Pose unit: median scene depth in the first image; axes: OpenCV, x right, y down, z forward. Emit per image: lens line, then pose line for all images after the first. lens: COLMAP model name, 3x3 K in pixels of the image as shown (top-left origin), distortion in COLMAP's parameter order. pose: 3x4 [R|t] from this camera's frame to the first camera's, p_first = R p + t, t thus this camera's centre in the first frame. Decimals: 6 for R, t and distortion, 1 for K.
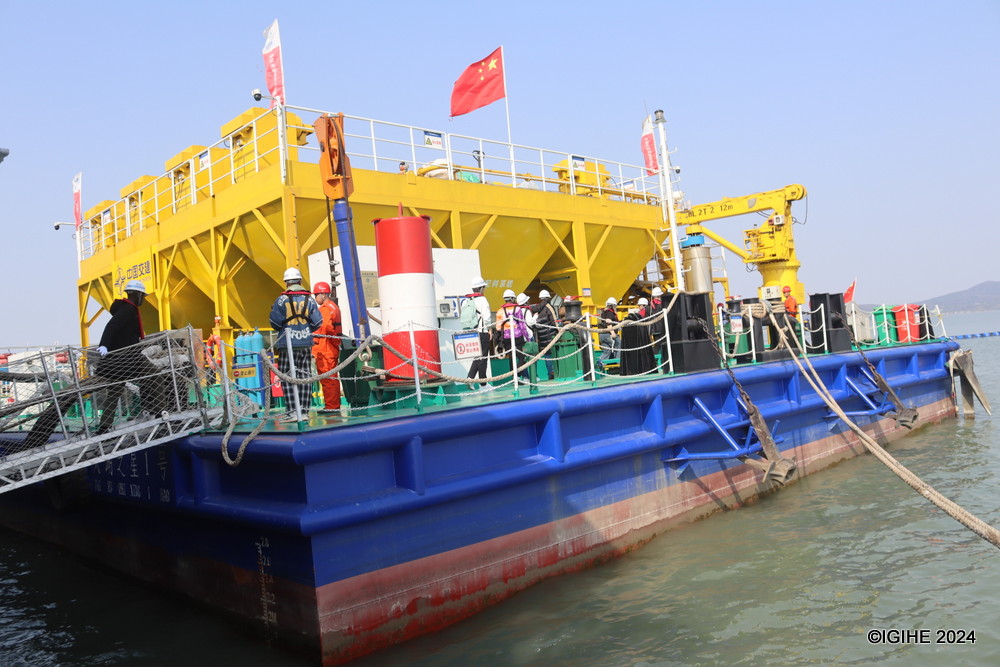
lens RADIAL K [[831.6, 0, 500.0], [0, 831.6, 333.5], [0, 0, 1]] dist [-0.167512, 0.159936]
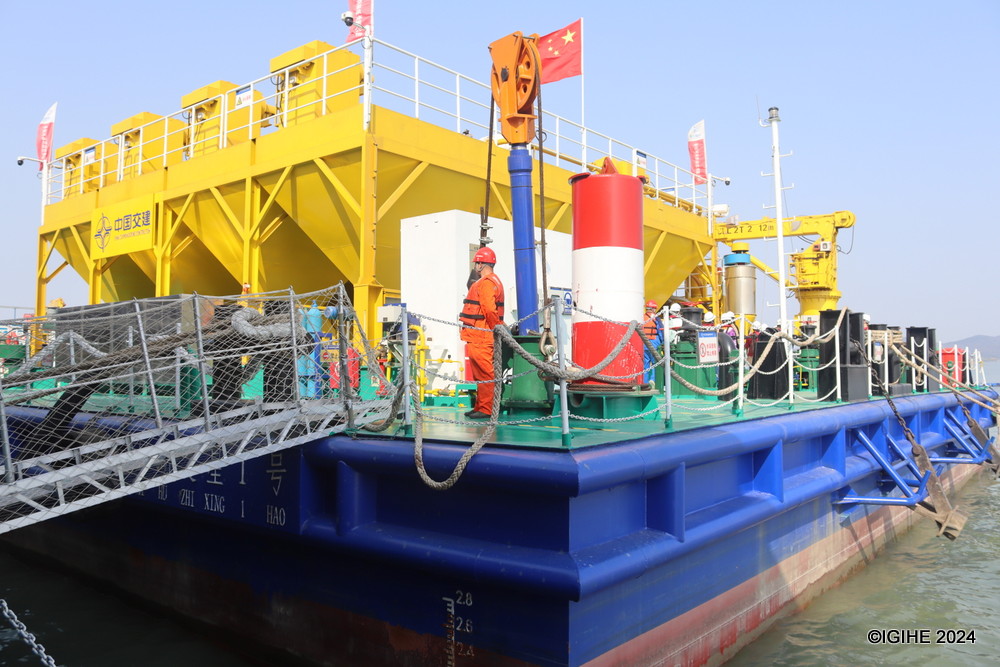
lens RADIAL K [[831.6, 0, 500.0], [0, 831.6, 333.5], [0, 0, 1]] dist [-0.167512, 0.159936]
pose [[0.988606, 0.095550, 0.116309, -0.208403], [-0.094165, 0.995405, -0.017358, 0.021676], [-0.117433, 0.006208, 0.993061, 0.167759]]
